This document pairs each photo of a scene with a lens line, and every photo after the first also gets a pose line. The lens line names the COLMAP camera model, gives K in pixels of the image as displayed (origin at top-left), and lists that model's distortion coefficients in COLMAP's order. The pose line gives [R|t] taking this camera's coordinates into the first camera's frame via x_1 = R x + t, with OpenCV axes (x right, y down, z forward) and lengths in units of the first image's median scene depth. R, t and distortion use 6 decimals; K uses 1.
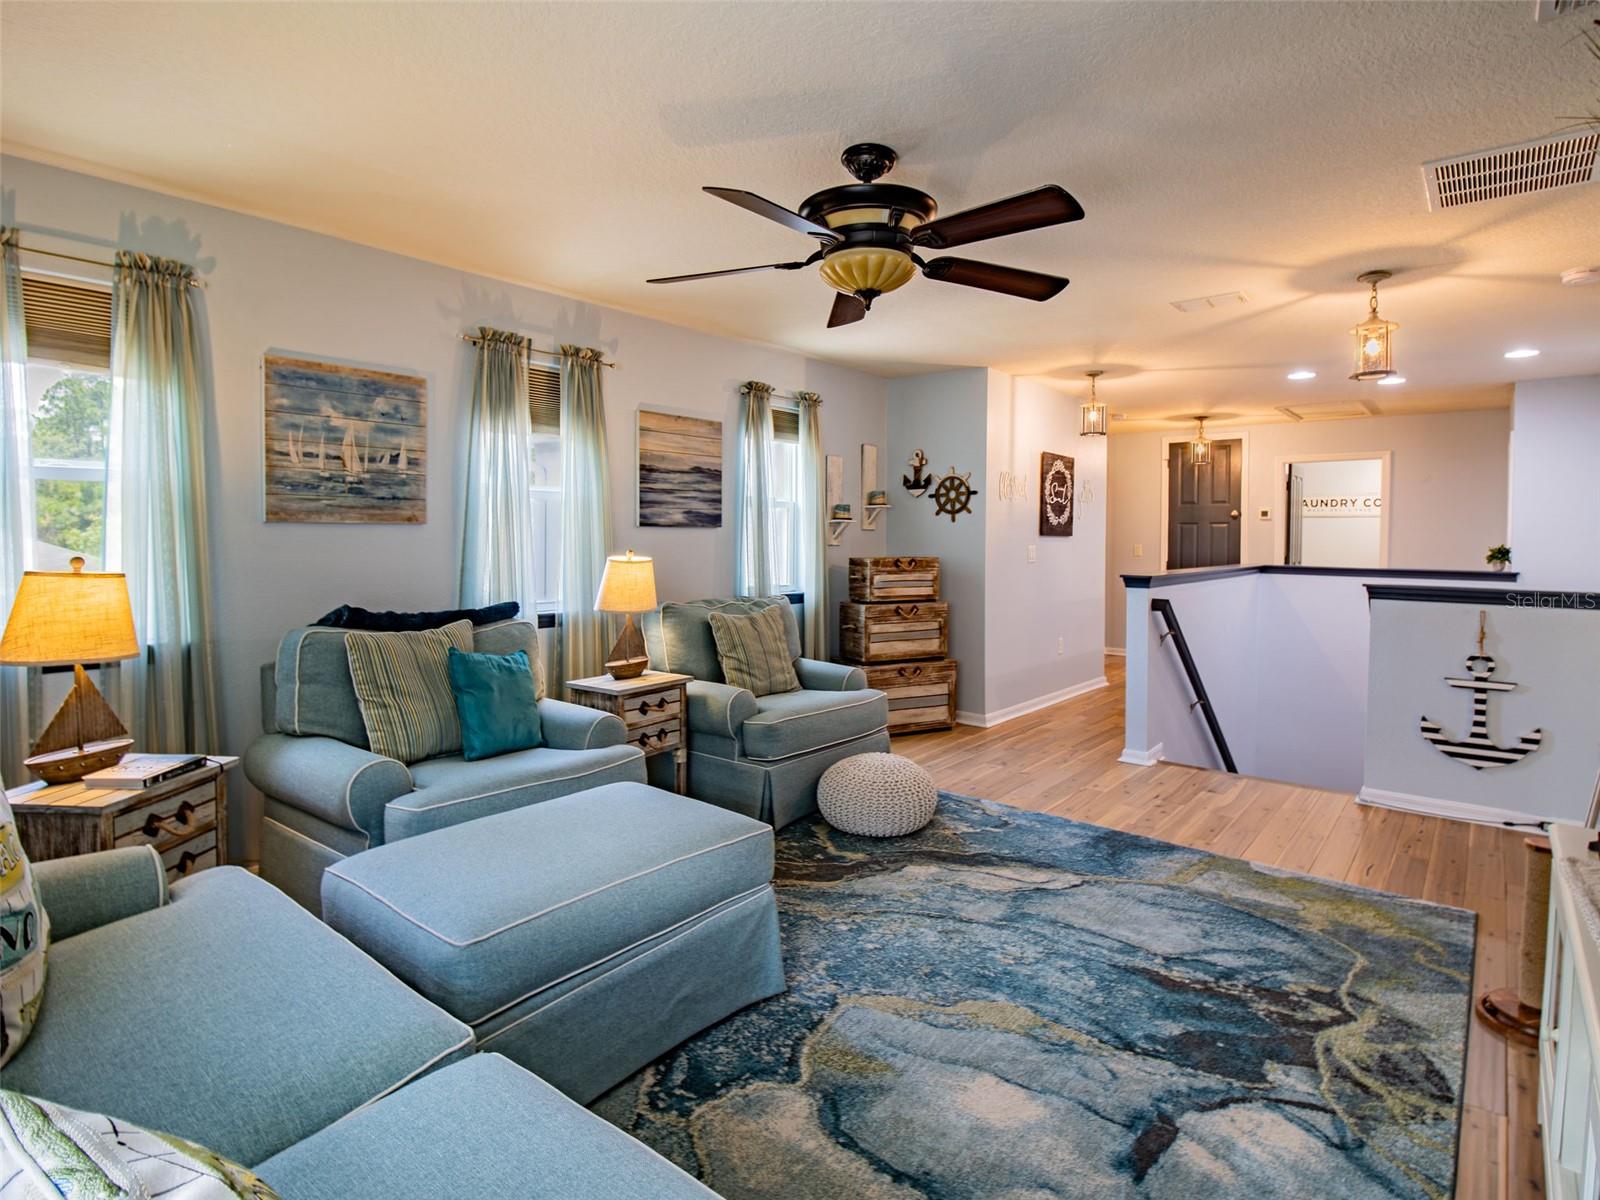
lens RADIAL K [[841.4, 0, 803.8], [0, 841.4, 562.0], [0, 0, 1]] dist [0.000586, -0.014882]
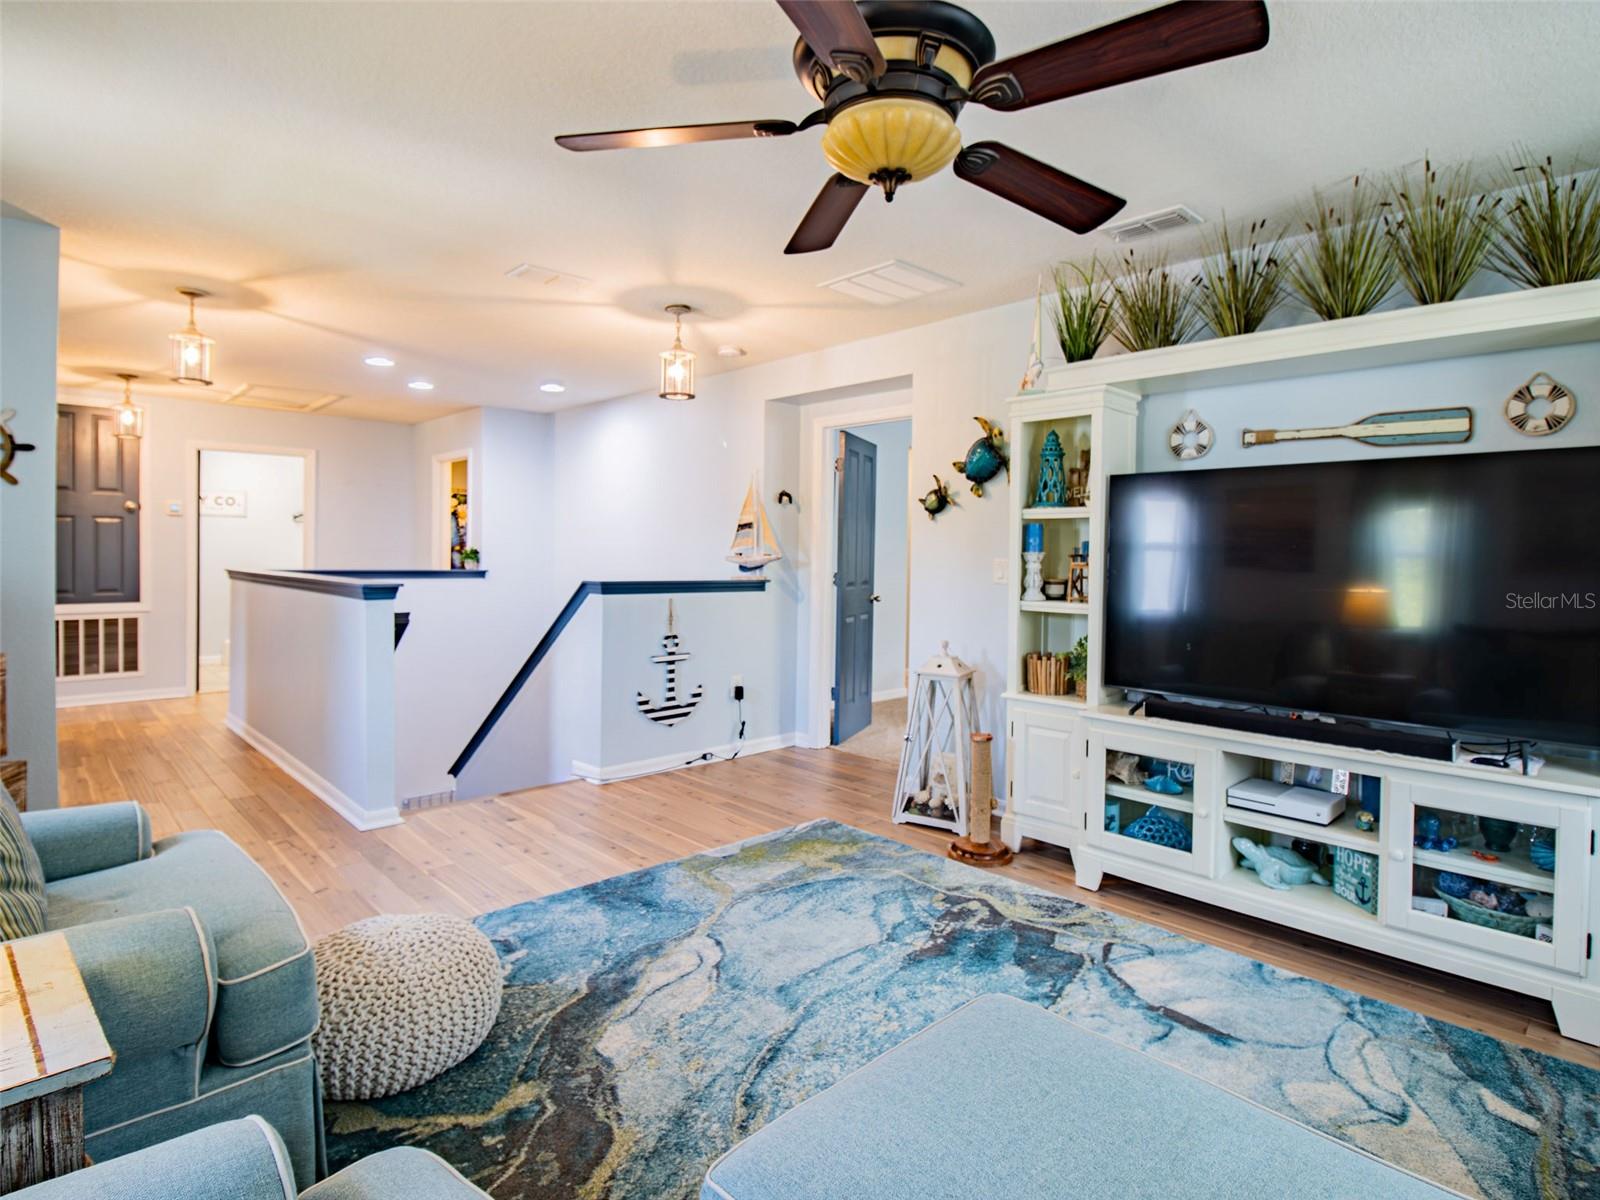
lens RADIAL K [[841.4, 0, 803.8], [0, 841.4, 562.0], [0, 0, 1]] dist [0.000586, -0.014882]
pose [[0.119901, -0.014573, 0.992679, -0.480506], [0.018764, 0.999747, 0.012410, -0.009349], [-0.992609, 0.017139, 0.120144, 0.765325]]
